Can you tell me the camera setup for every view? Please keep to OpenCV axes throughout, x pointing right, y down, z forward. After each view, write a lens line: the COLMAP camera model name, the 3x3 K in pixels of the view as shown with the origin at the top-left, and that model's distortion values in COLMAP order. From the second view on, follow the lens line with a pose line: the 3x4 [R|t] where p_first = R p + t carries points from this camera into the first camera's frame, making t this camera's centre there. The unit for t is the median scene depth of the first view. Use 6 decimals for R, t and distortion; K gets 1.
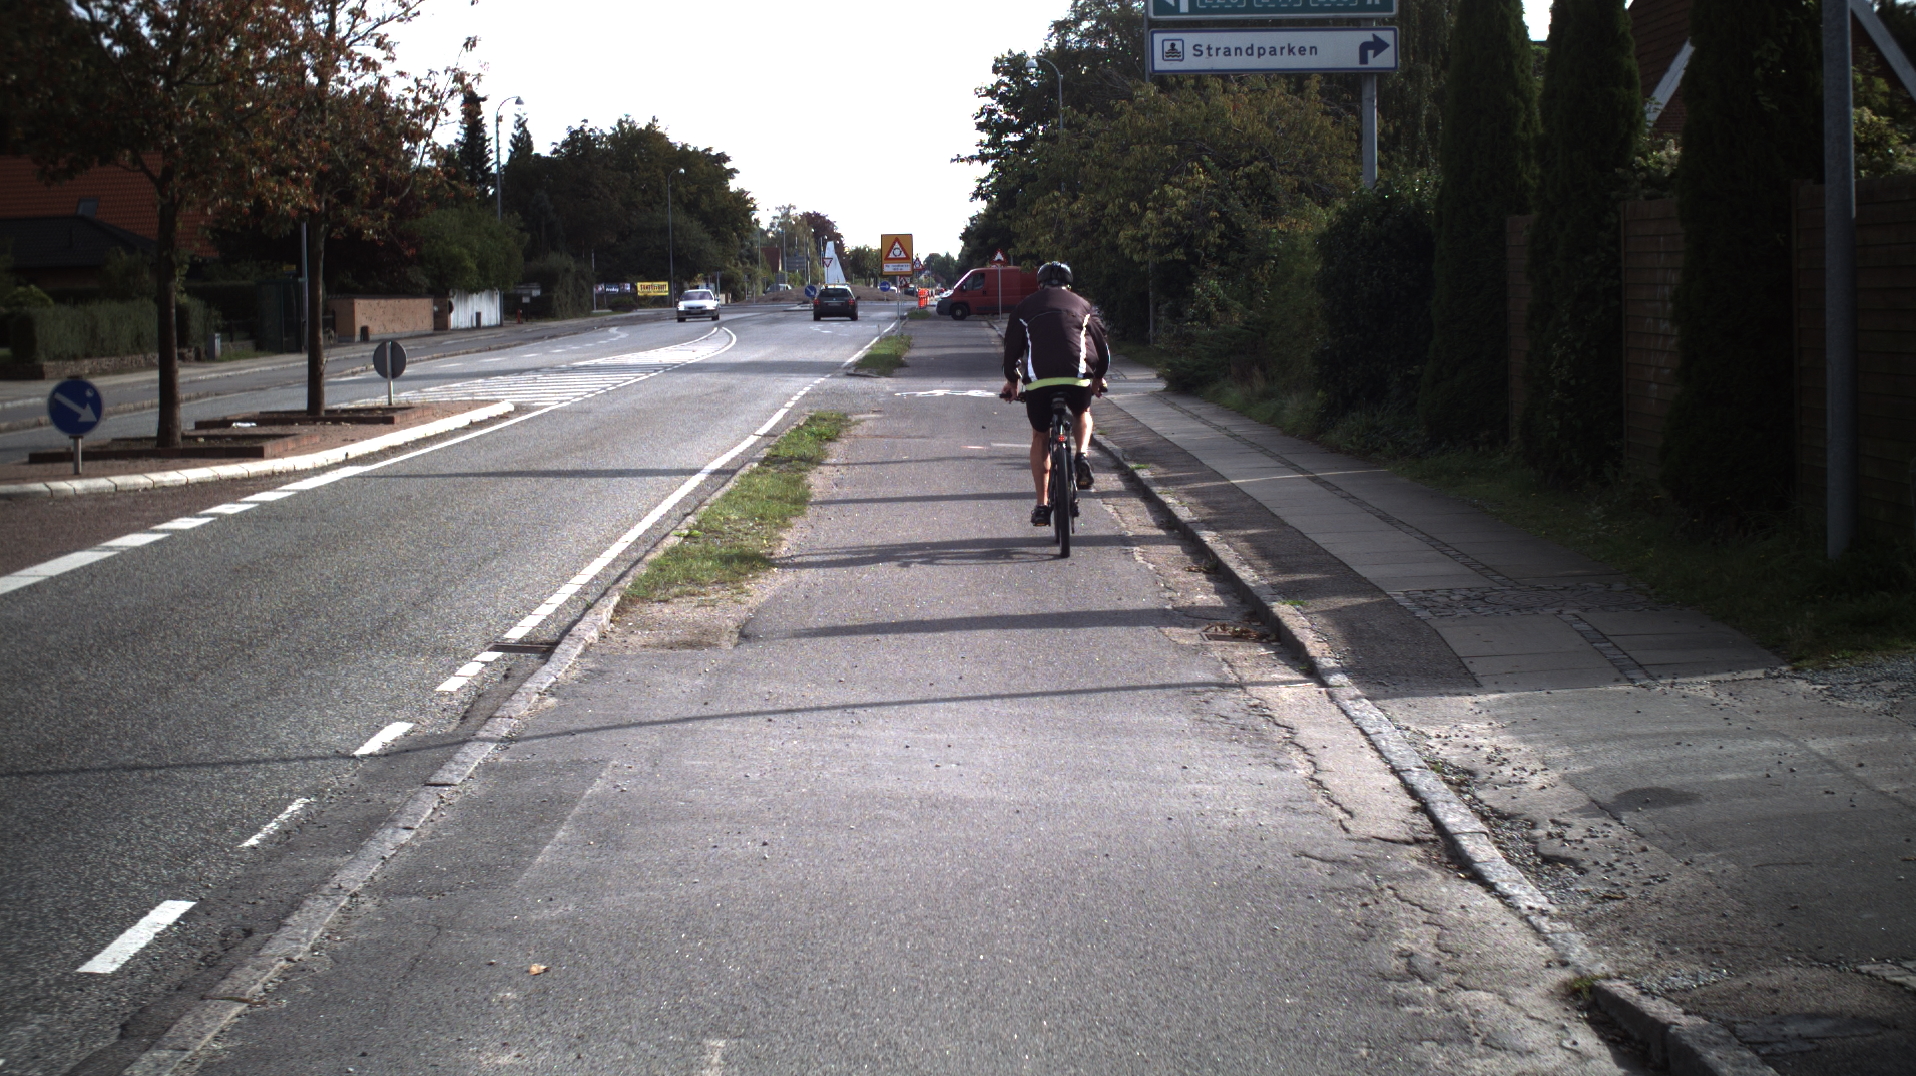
lens RADIAL K [[4392.2, 0, 964.7], [0, 4392.2, 544.9], [0, 0, 1]] dist [-0.307215, 0.000000]
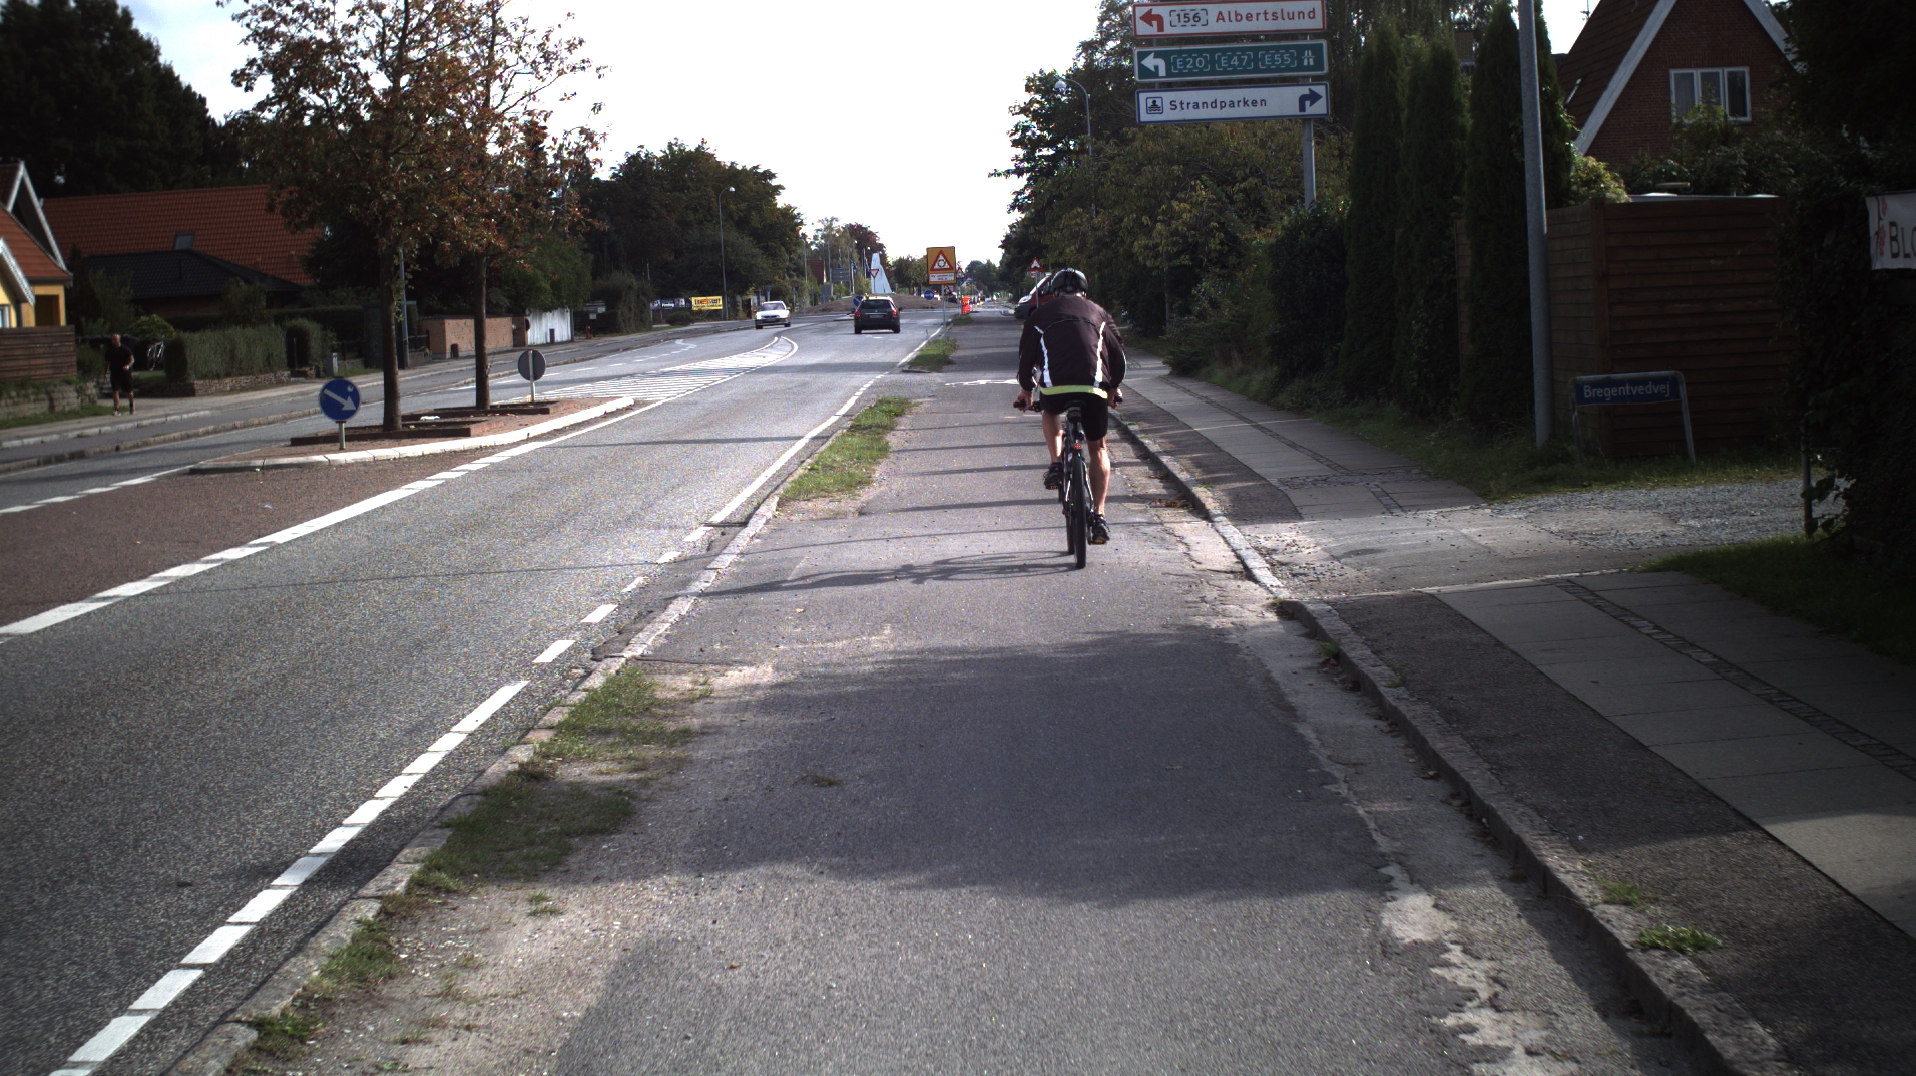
lens RADIAL K [[5391.2, 0, 960.8], [0, 5391.2, 529.3], [0, 0, 1]] dist [-0.488681, 0.000000]
pose [[0.999560, -0.027436, -0.011258, 0.004214], [0.027263, 0.999512, -0.015236, 0.030800], [0.011671, 0.014922, 0.999821, -0.520712]]
